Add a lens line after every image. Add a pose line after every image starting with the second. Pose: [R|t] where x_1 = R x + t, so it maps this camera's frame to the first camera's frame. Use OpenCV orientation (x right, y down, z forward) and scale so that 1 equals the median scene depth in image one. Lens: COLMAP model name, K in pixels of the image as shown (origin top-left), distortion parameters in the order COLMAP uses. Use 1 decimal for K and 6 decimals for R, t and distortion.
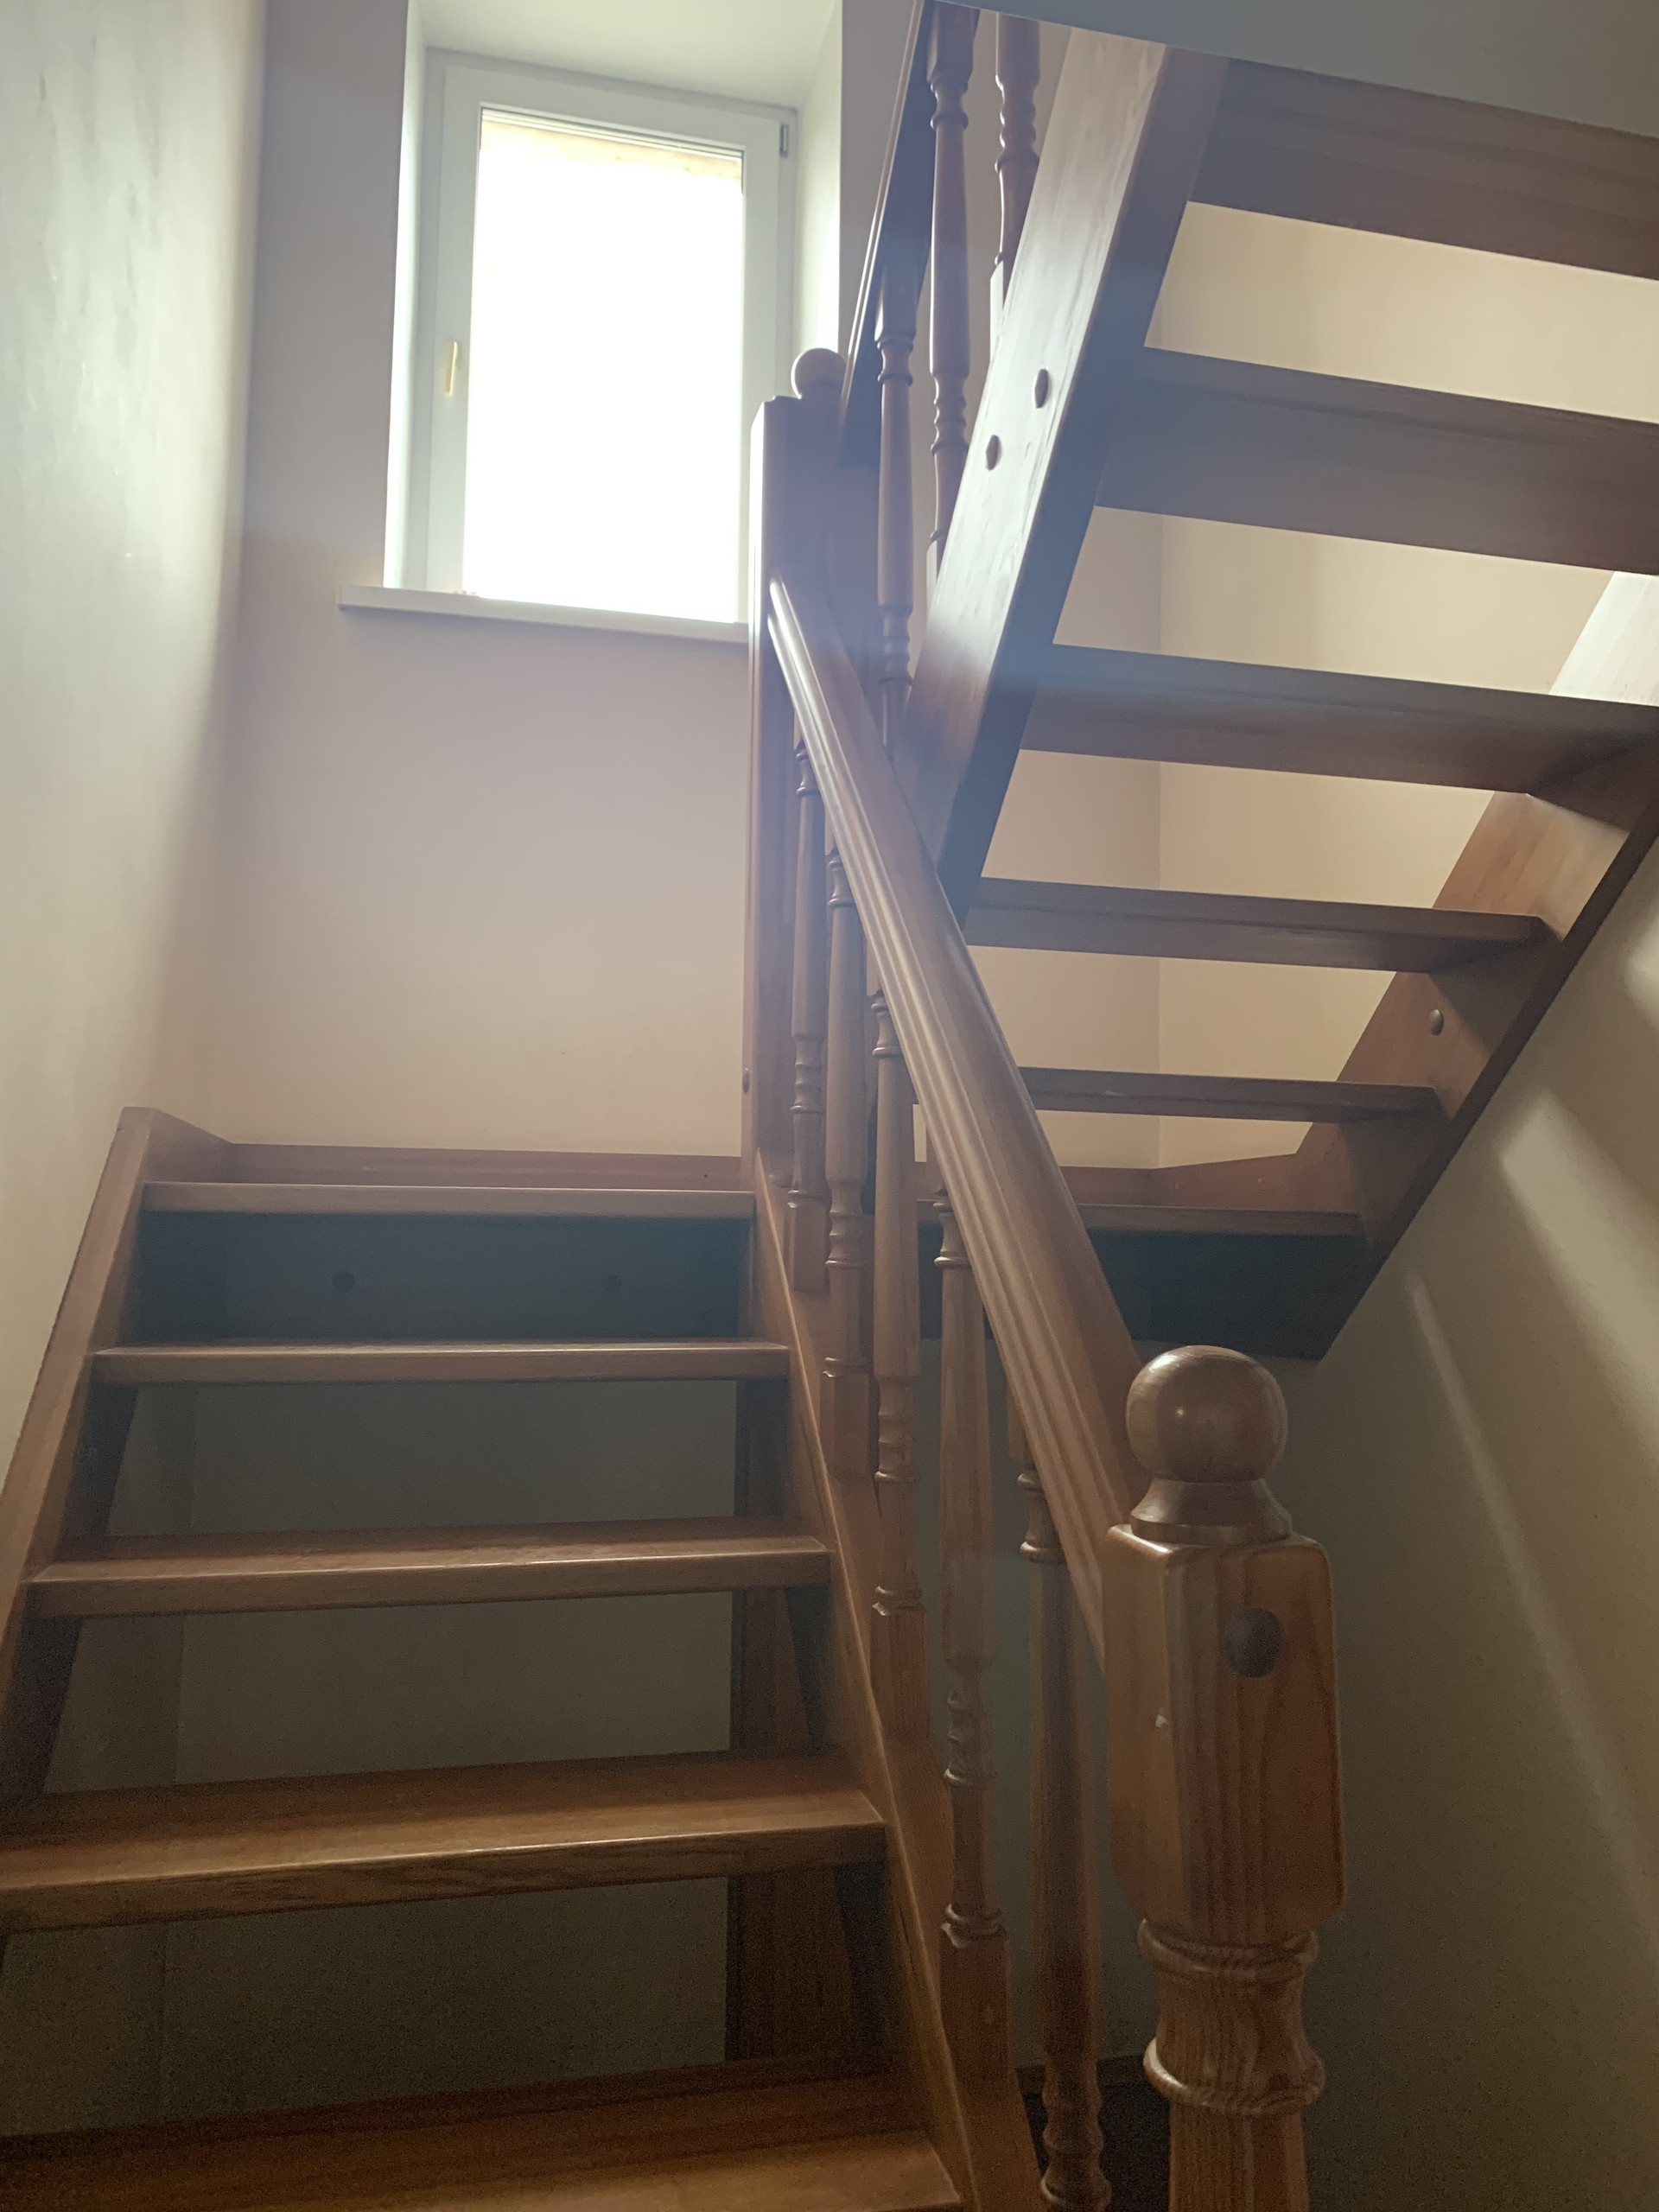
lens RADIAL K [[1690.0, 0, 829.5], [0, 1690.0, 1106.0], [0, 0, 1]] dist [0.054645, -0.084526]
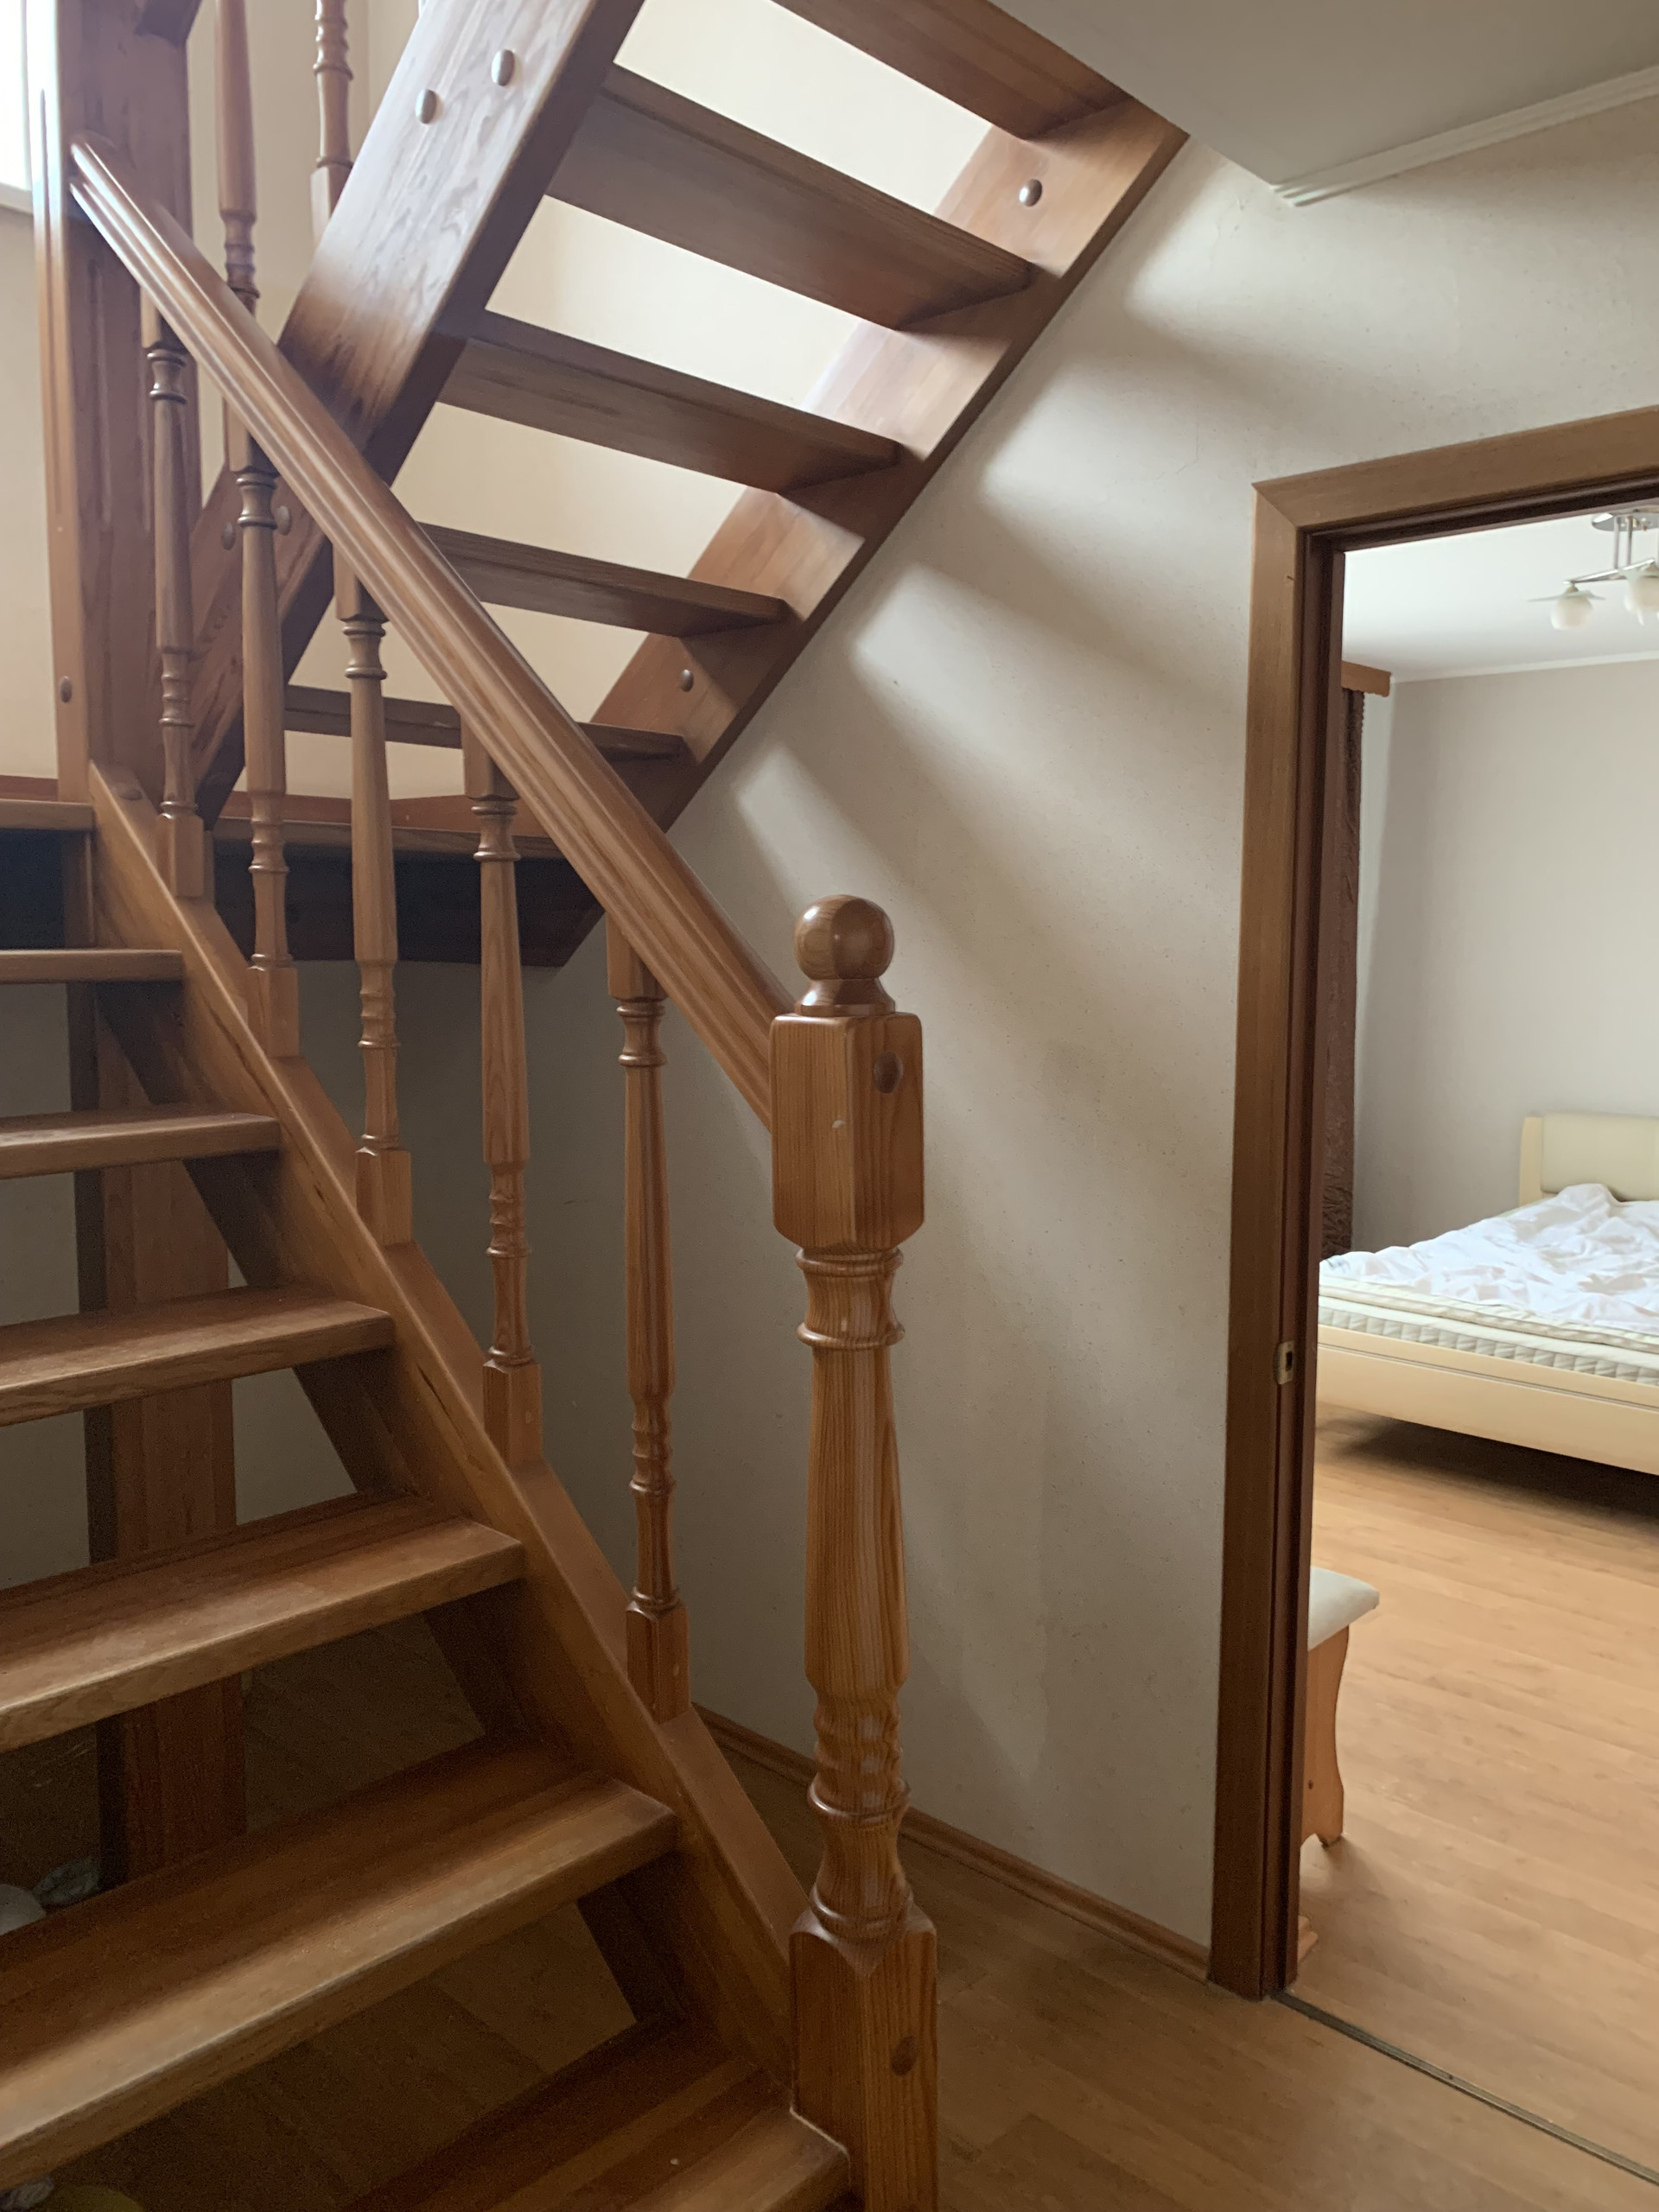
lens RADIAL K [[1700.8, 0, 847.8], [0, 1700.8, 1095.7], [0, 0, 1]] dist [0.022017, -0.005970]
pose [[0.845087, -0.058238, 0.531447, -0.225101], [-0.047738, 0.981858, 0.183509, 0.013965], [-0.532493, -0.180451, 0.826976, -0.117091]]
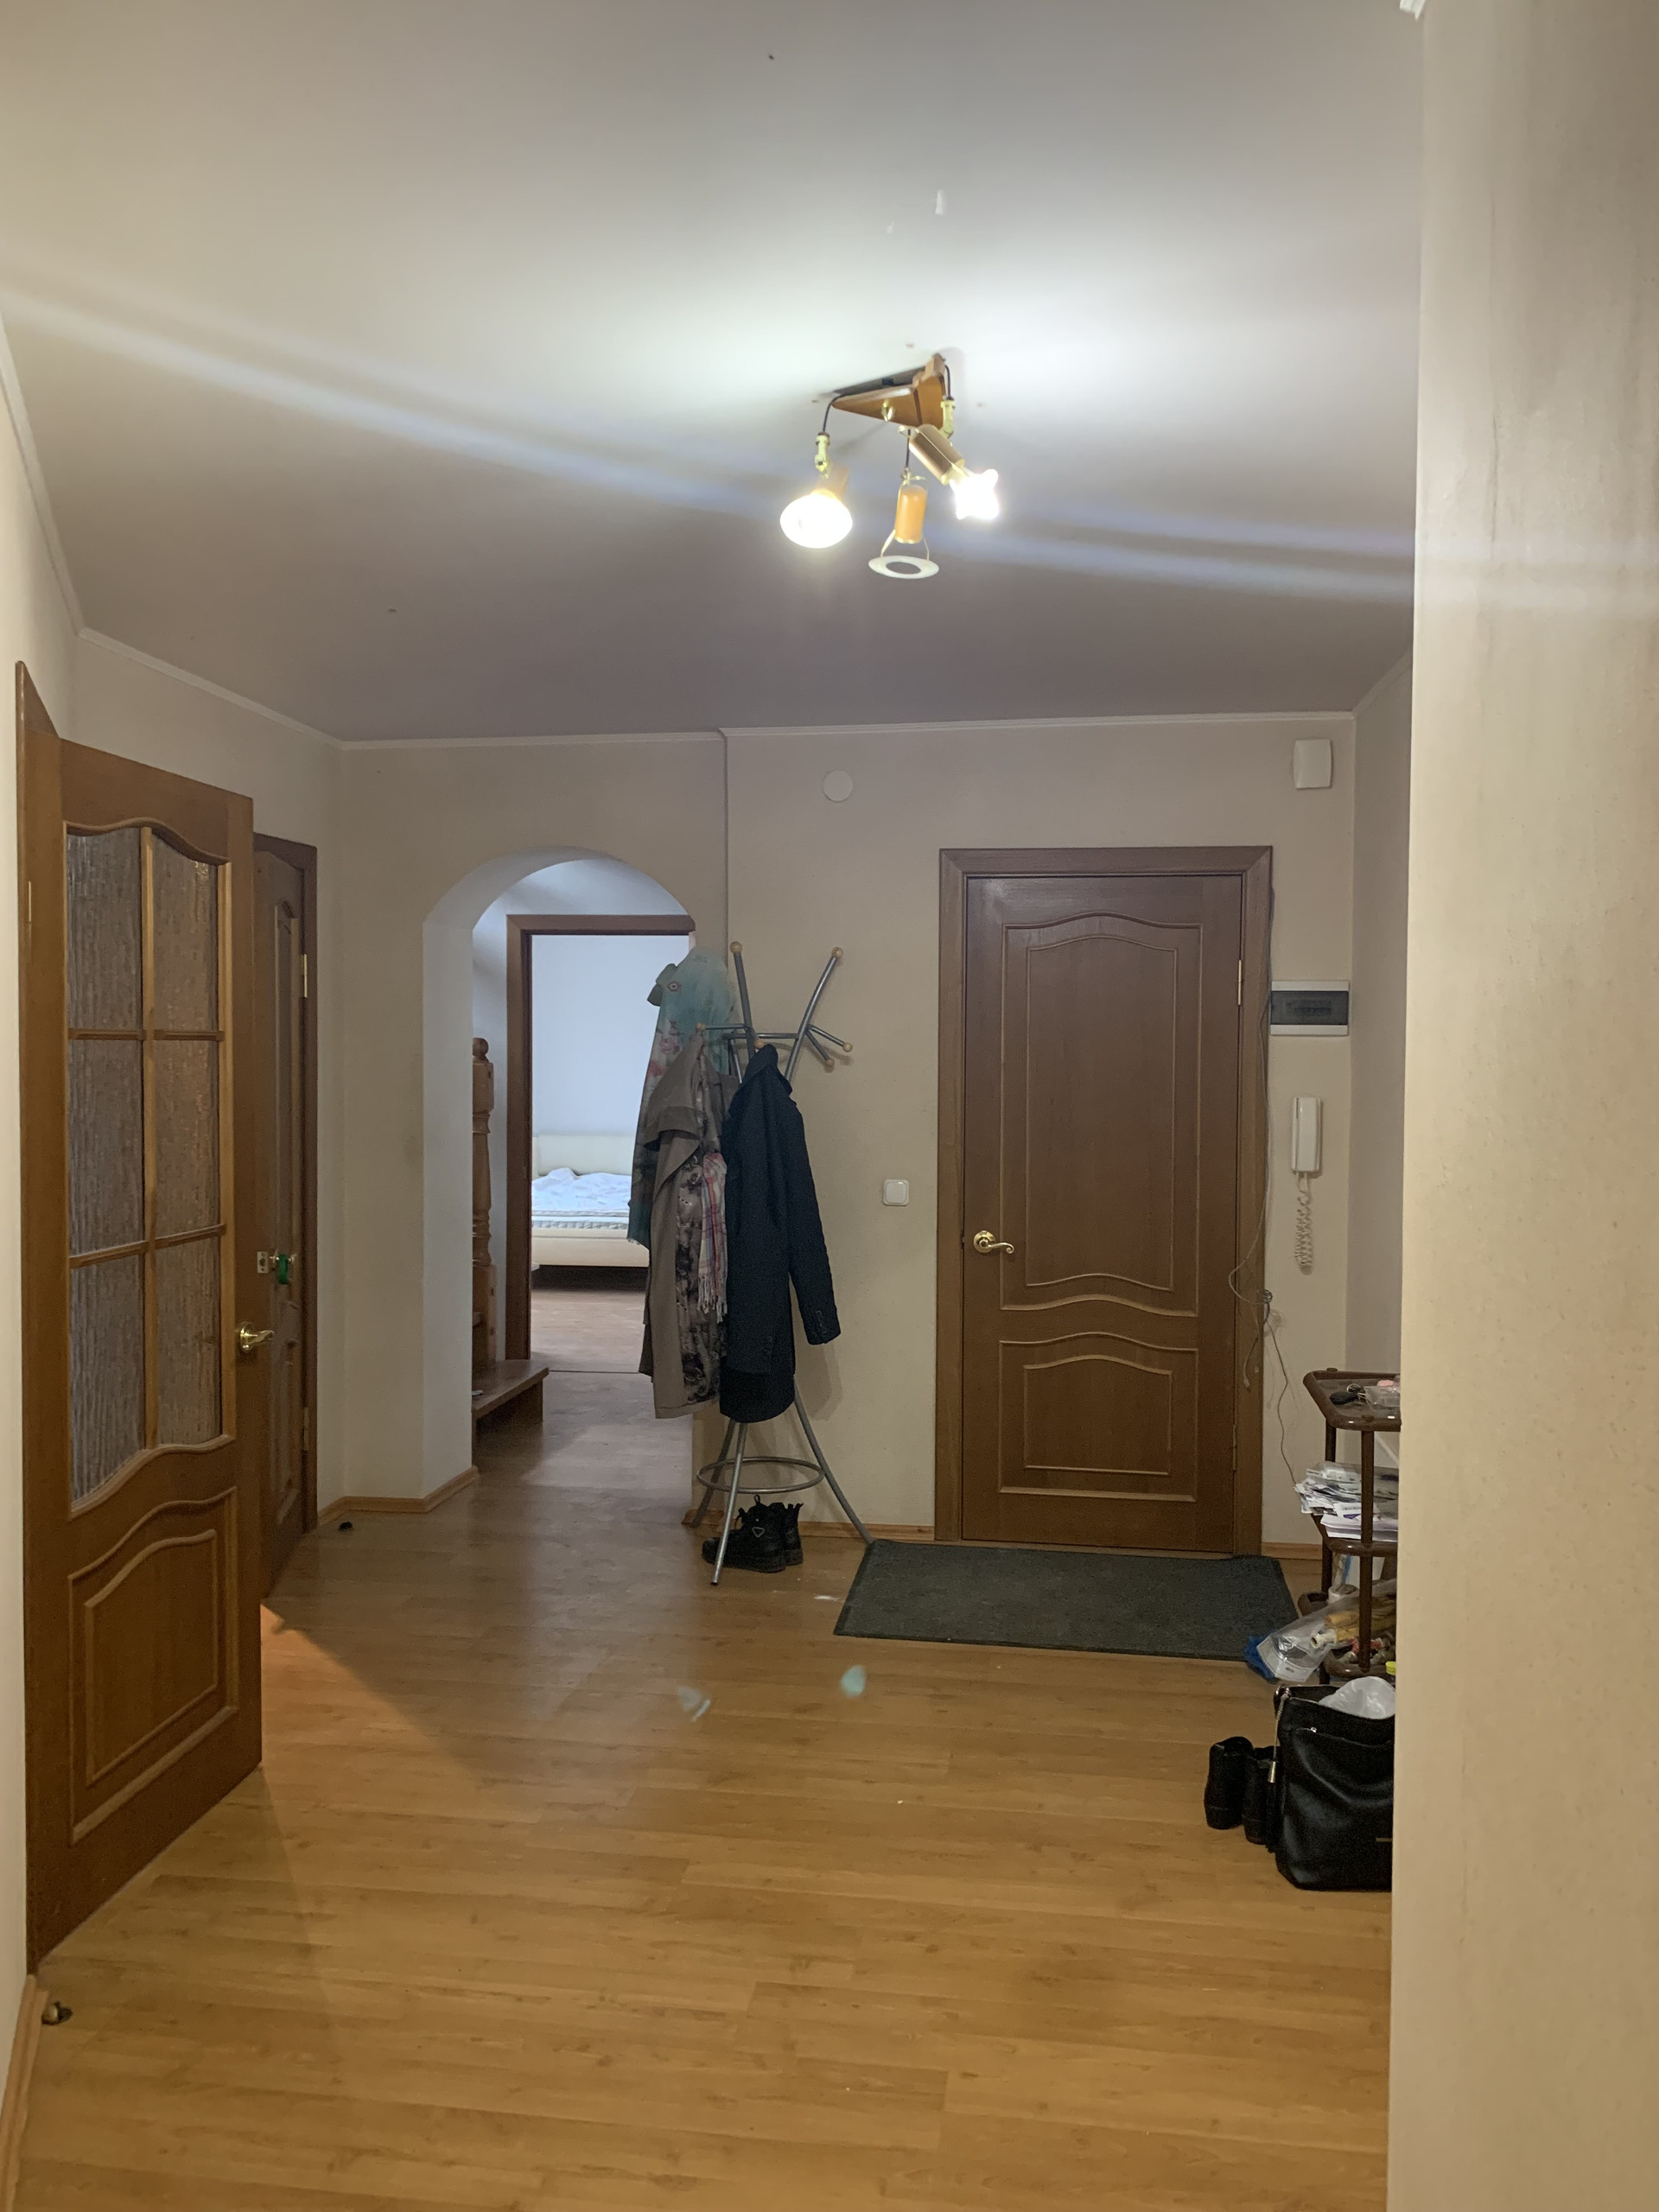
lens RADIAL K [[1700.8, 0, 847.8], [0, 1700.8, 1095.7], [0, 0, 1]] dist [0.022017, -0.005970]
pose [[0.374635, -0.044707, 0.926094, -2.242678], [-0.086811, 0.992758, 0.083043, -0.134416], [-0.923099, -0.111506, 0.368041, -1.205238]]
